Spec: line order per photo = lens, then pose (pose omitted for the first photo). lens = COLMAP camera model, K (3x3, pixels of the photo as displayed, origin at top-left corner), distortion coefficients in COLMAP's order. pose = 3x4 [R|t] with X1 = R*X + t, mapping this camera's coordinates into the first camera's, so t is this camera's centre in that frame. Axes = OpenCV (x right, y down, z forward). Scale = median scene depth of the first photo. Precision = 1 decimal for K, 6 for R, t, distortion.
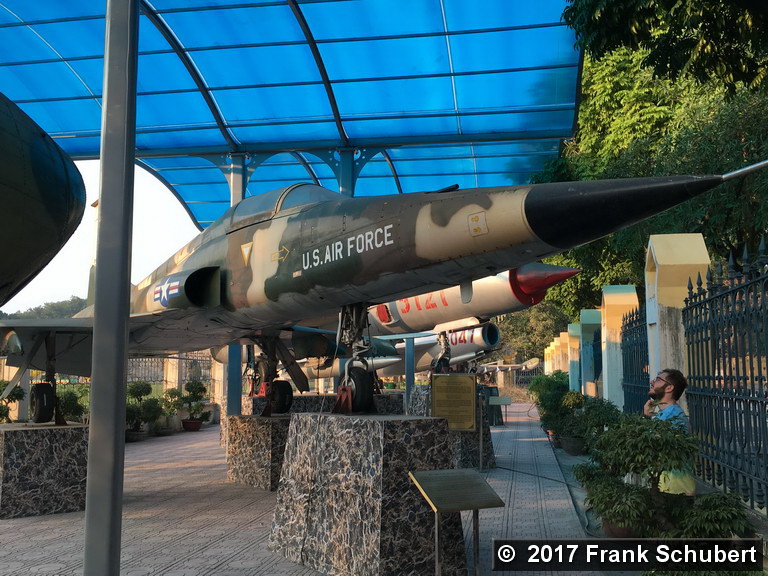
lens RADIAL K [[793.2, 0, 384.5], [0, 793.2, 287.1], [0, 0, 1]] dist [0.046537, 0.000000]
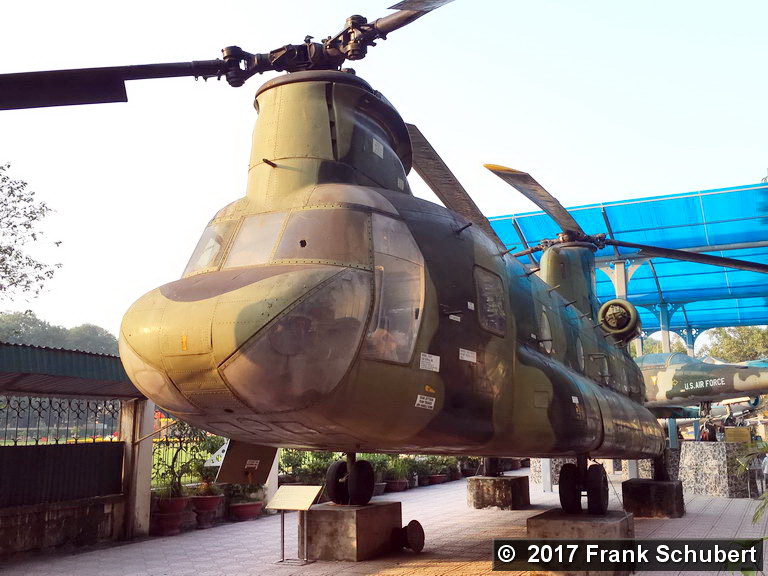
lens RADIAL K [[793.2, 0, 382.8], [0, 793.2, 292.0], [0, 0, 1]] dist [0.046537, 0.000000]
pose [[0.958499, -0.055763, -0.279589, -0.340372], [0.038827, 0.997080, -0.065756, -0.236167], [0.282440, 0.052171, 0.957865, -2.165400]]
